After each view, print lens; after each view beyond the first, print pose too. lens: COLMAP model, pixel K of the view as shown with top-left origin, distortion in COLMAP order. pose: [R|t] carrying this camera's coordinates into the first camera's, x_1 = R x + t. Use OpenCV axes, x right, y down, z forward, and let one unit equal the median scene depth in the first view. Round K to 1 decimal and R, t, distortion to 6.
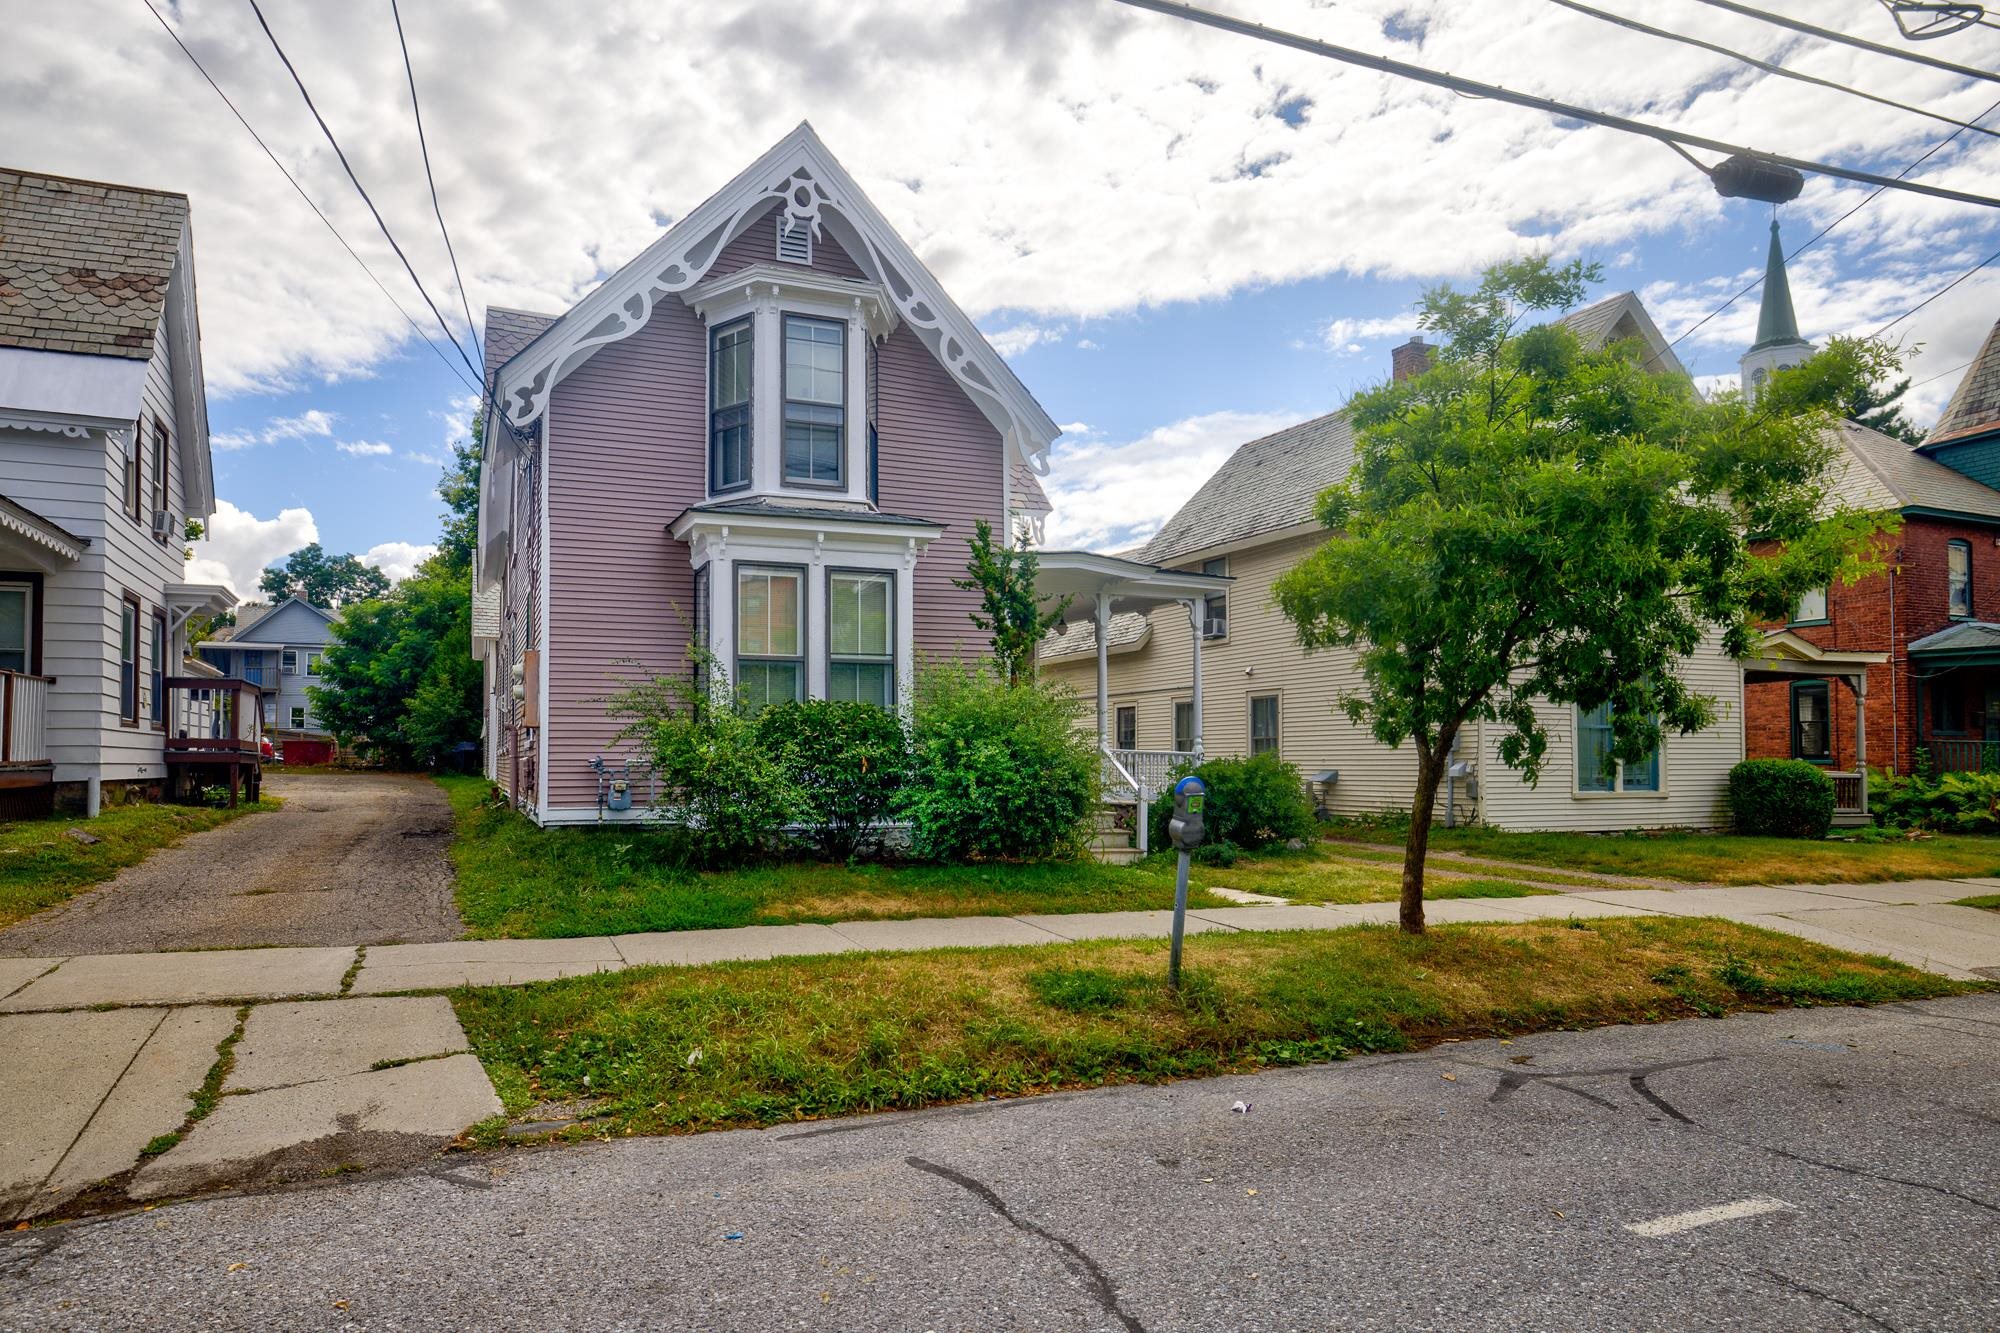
lens RADIAL K [[1244.3, 0, 971.5], [0, 1244.3, 709.9], [0, 0, 1]] dist [0.004552, 0.011641]
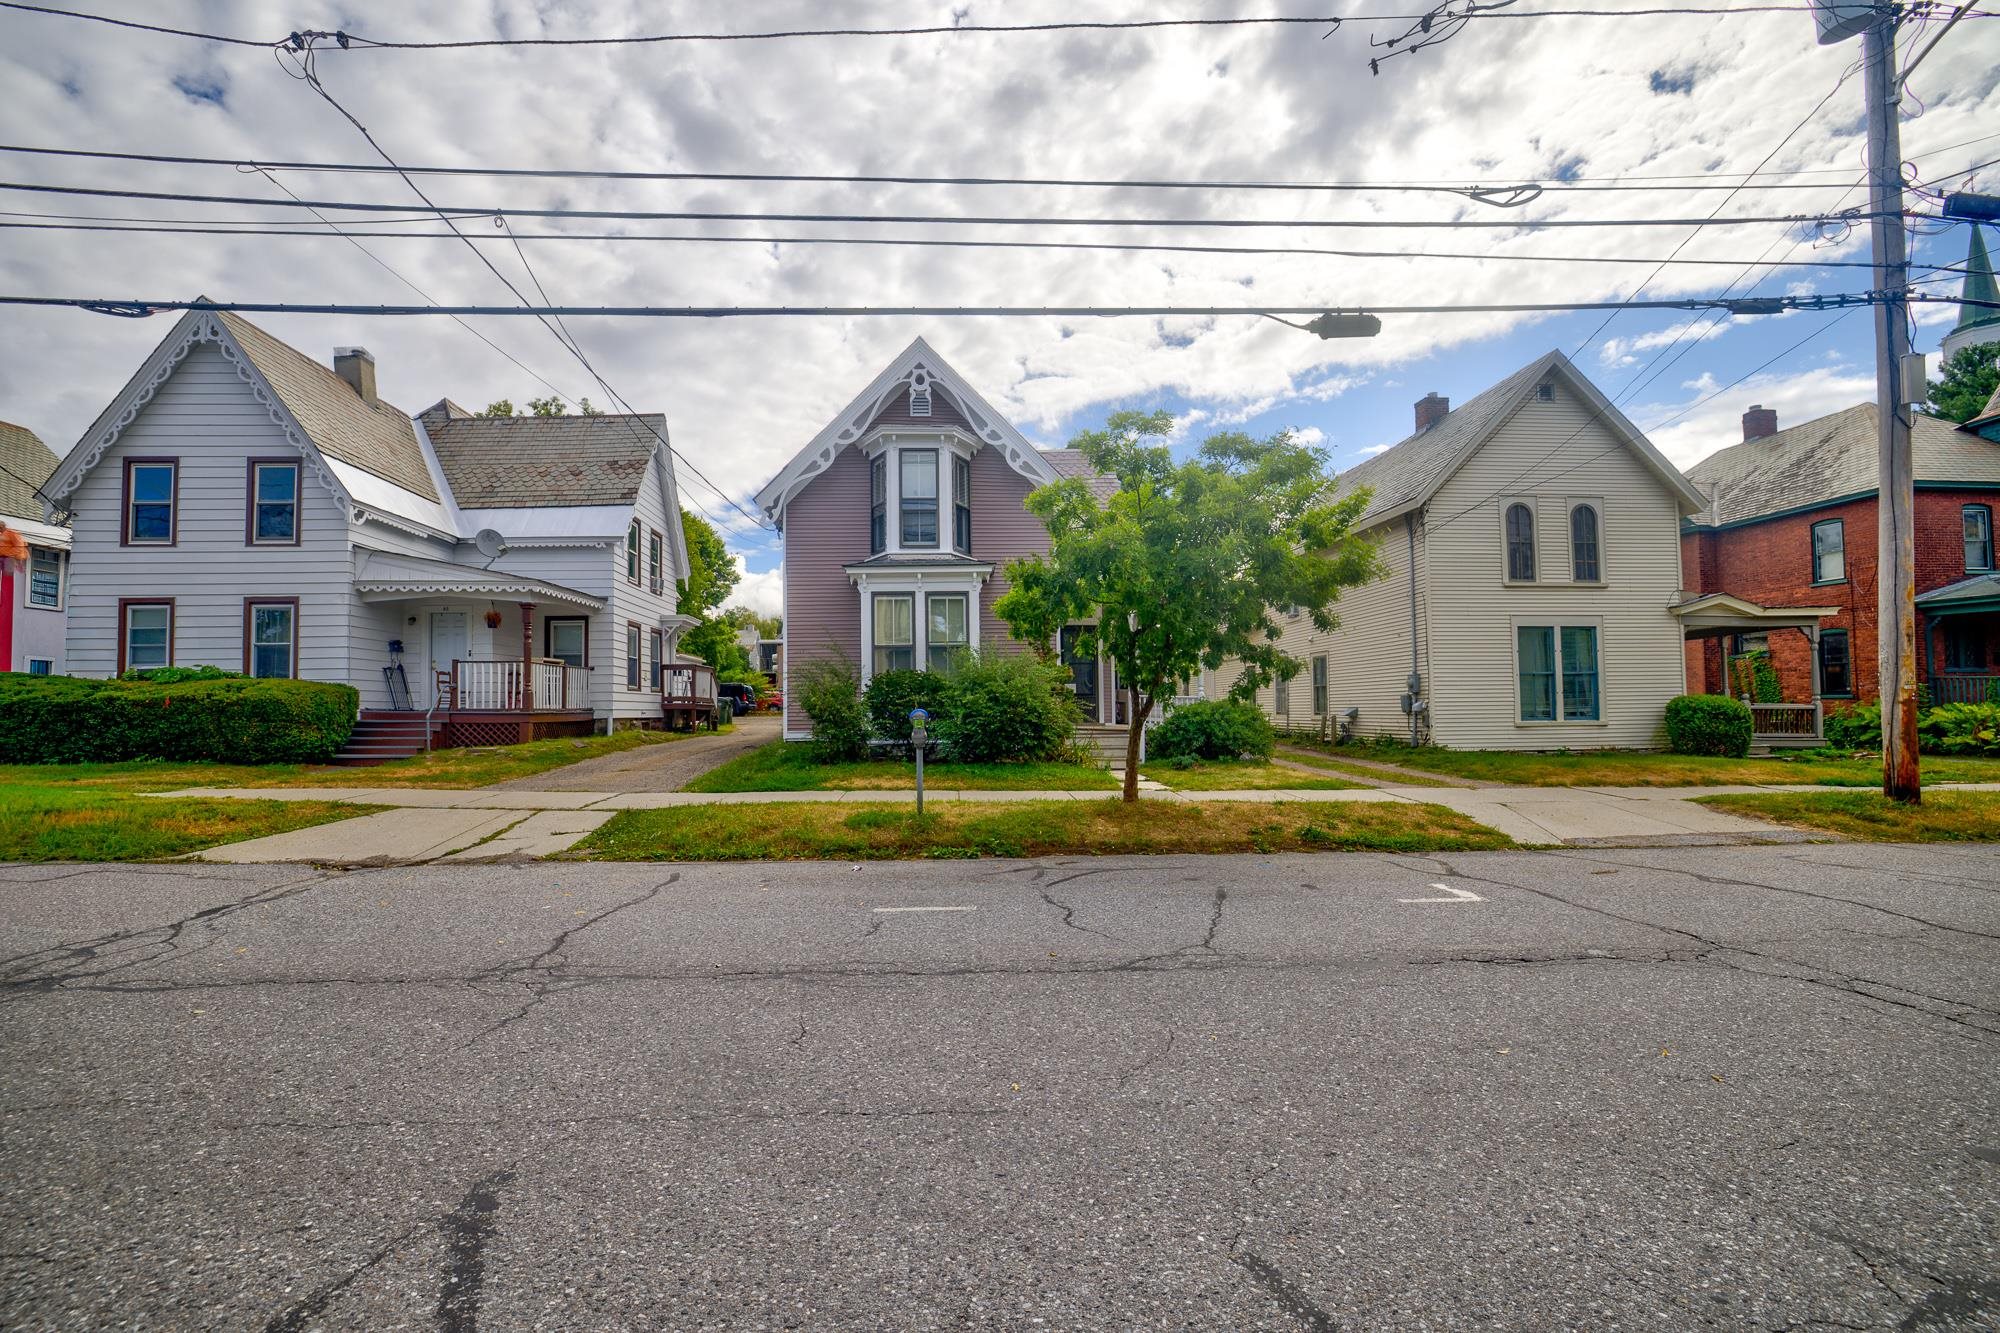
lens RADIAL K [[876.1, 0, 986.5], [0, 876.1, 671.7], [0, 0, 1]] dist [-0.035463, 0.007034]
pose [[0.941013, -0.023055, -0.337584, 0.351935], [0.023299, 0.999723, -0.003328, 0.001759], [0.337567, -0.004734, 0.941289, -0.115451]]
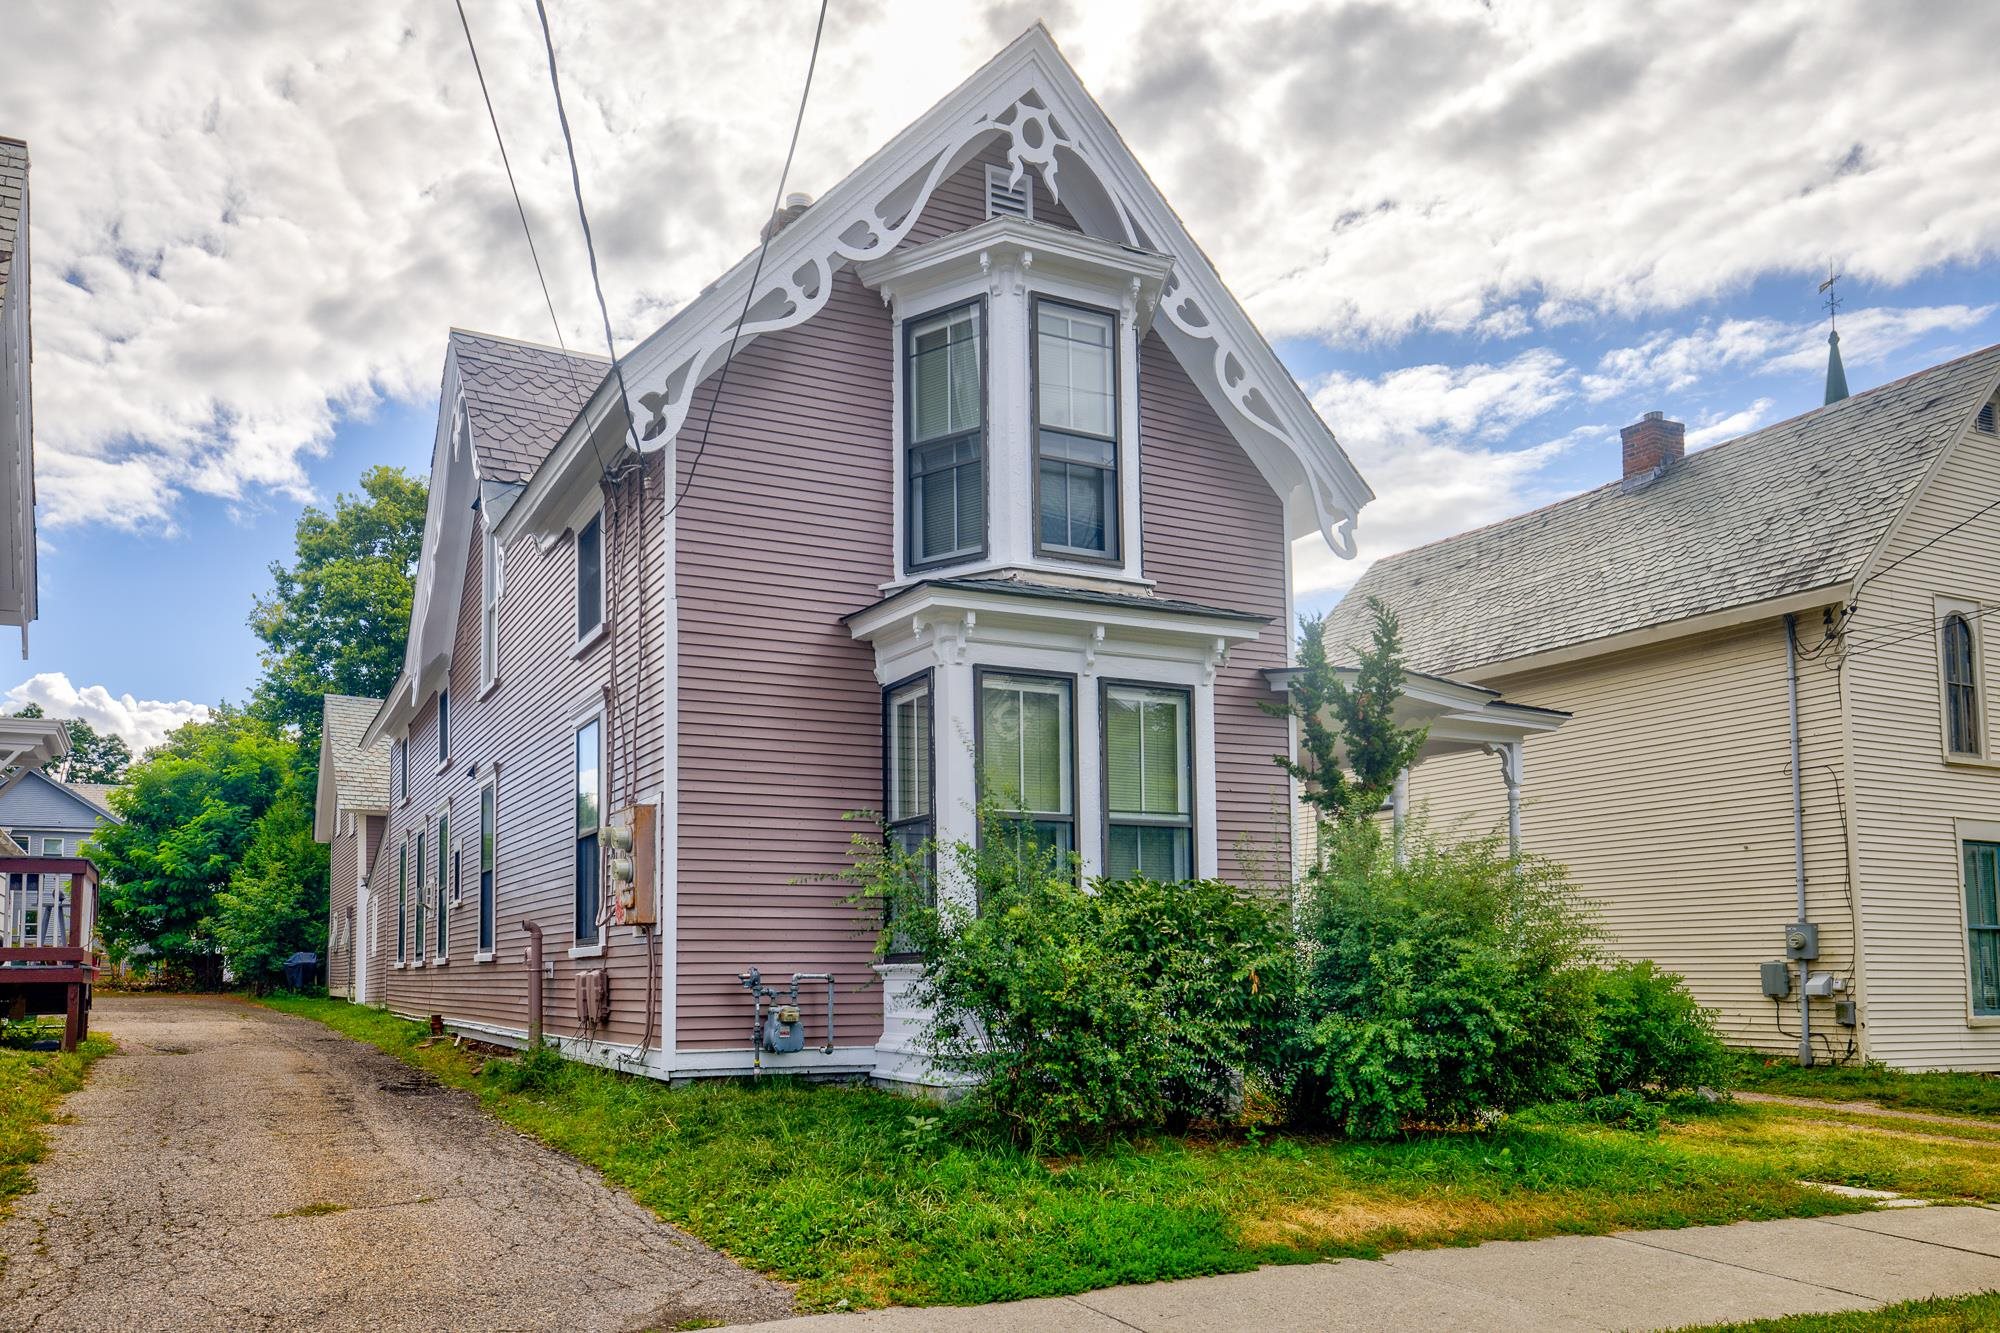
lens RADIAL K [[1504.8, 0, 931.9], [0, 1504.8, 862.4], [0, 0, 1]] dist [0.027427, 0.002729]
pose [[0.997802, 0.001278, 0.066258, -0.243010], [0.001002, 0.999408, -0.034376, 0.008489], [-0.066263, 0.034367, 0.997210, 0.203376]]
